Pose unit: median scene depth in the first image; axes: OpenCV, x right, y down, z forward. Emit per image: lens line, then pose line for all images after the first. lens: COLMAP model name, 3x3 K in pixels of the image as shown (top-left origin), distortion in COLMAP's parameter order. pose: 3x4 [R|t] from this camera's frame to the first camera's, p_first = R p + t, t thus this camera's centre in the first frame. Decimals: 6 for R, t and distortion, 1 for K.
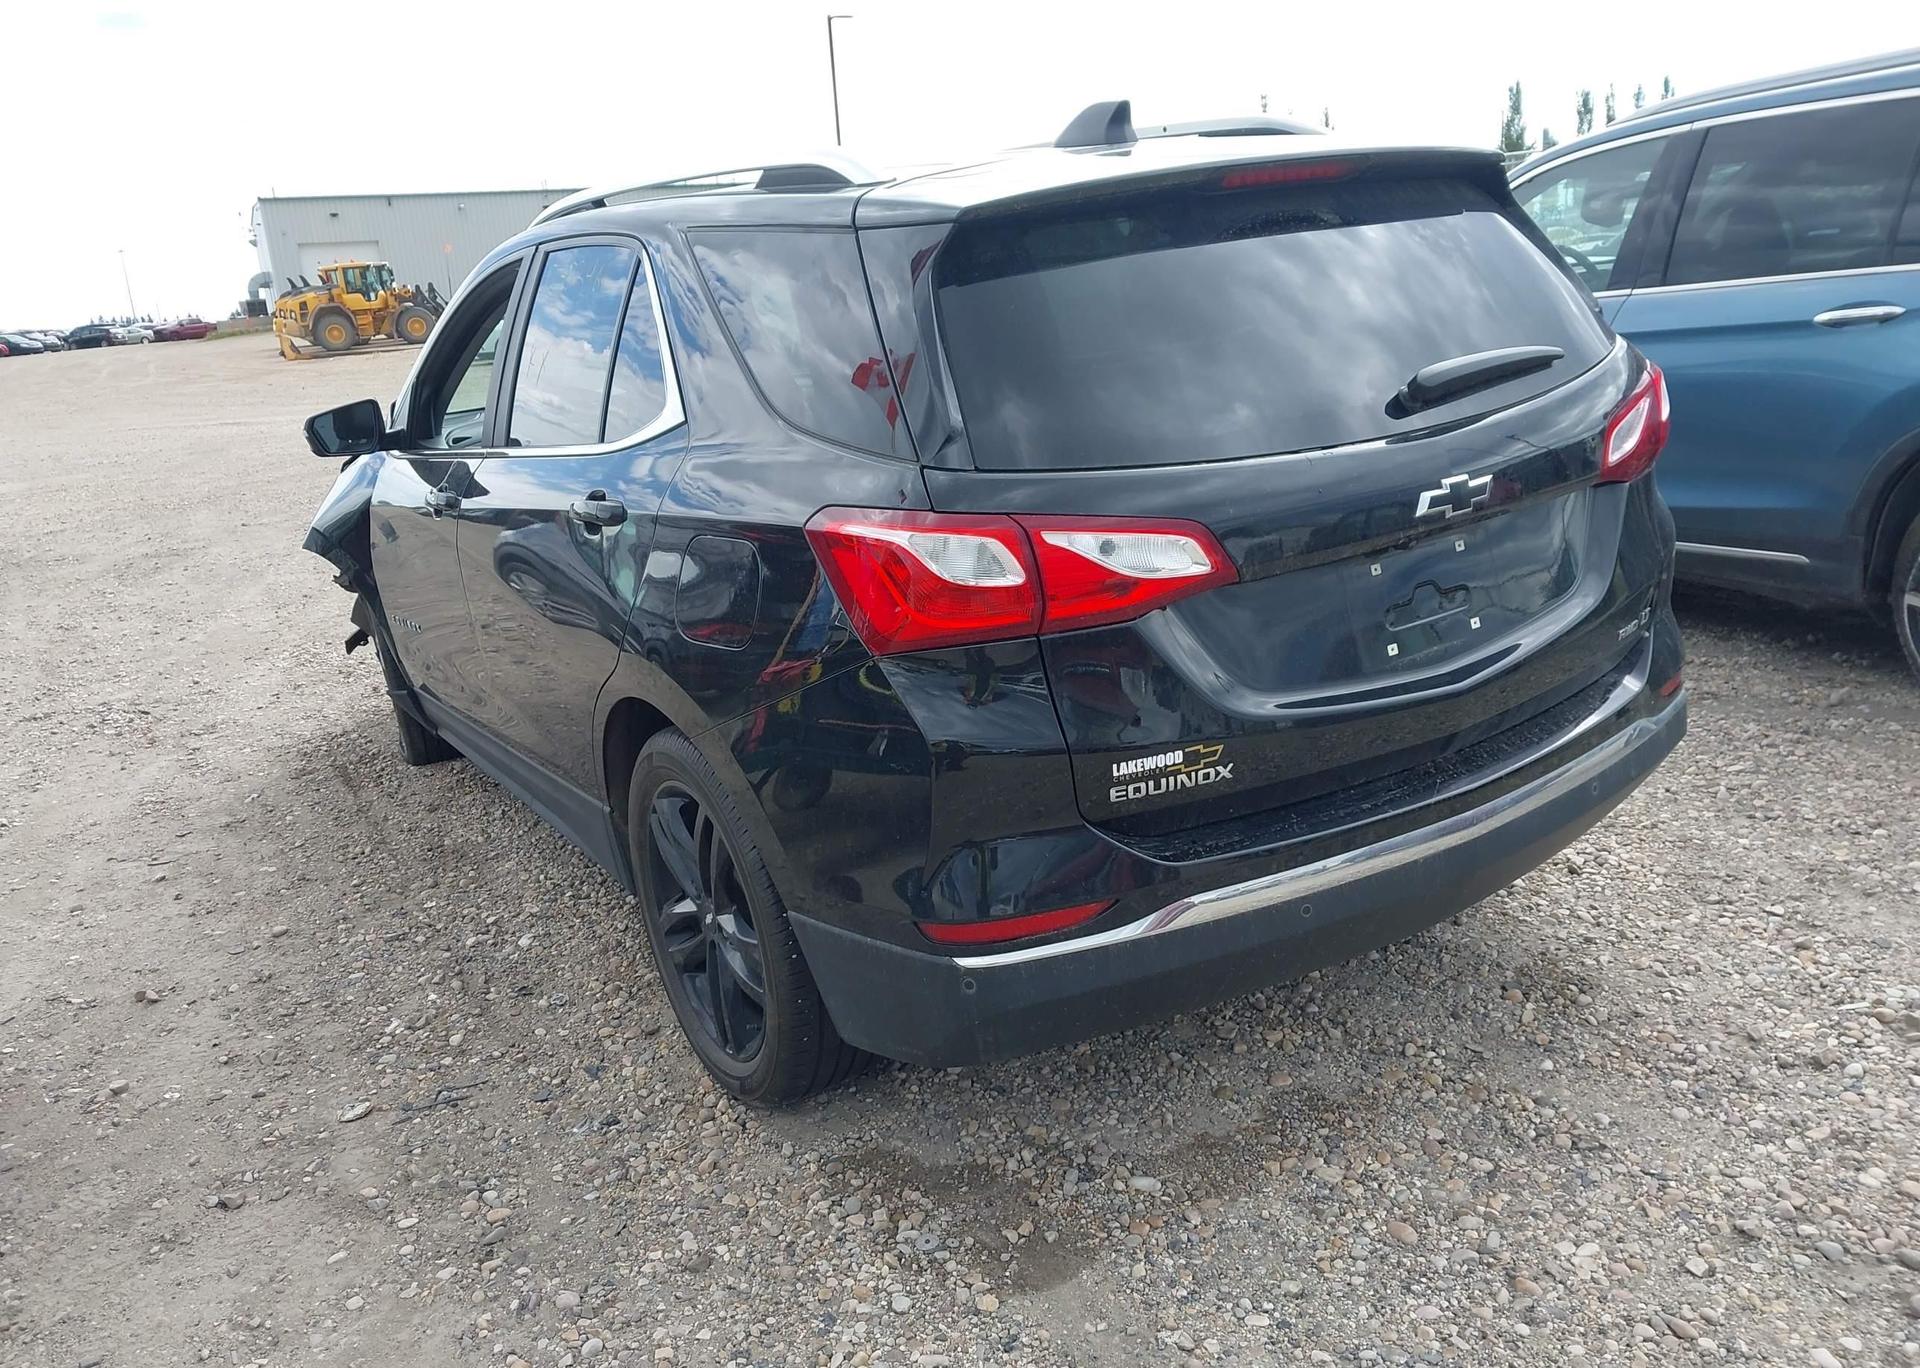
lens RADIAL K [[1725.5, 0, 1000.6], [0, 1725.5, 683.2], [0, 0, 1]] dist [0.010134, -0.003715]
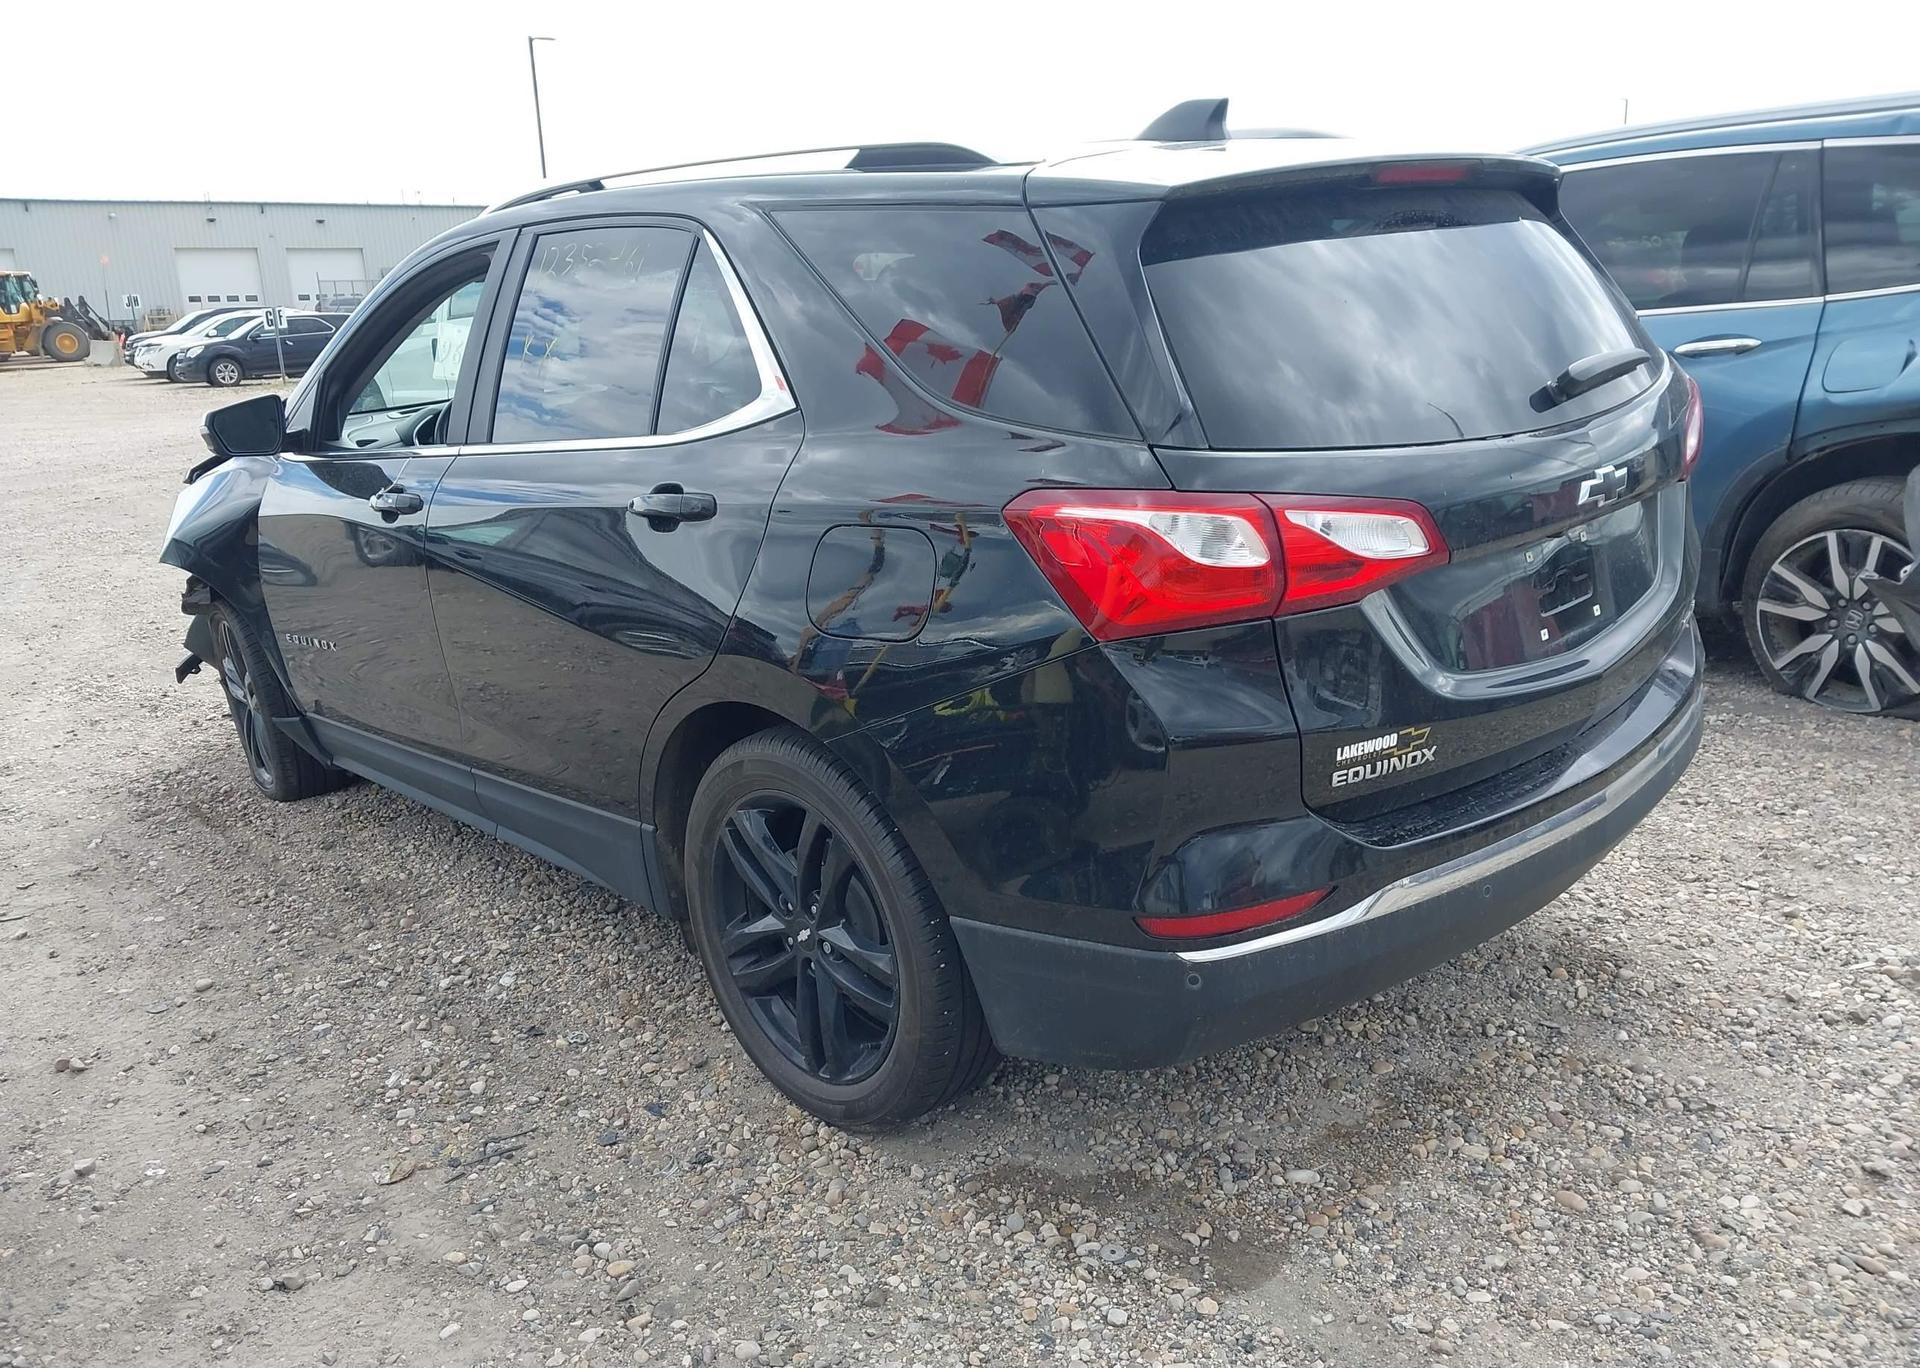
lens RADIAL K [[1706.0, 0, 1060.4], [0, 1706.0, 685.1], [0, 0, 1]] dist [0.005255, 0.005390]
pose [[0.976150, -0.017026, 0.216430, -0.242060], [0.021355, 0.999616, -0.017675, 0.019533], [-0.216045, 0.021875, 0.976138, 0.058320]]
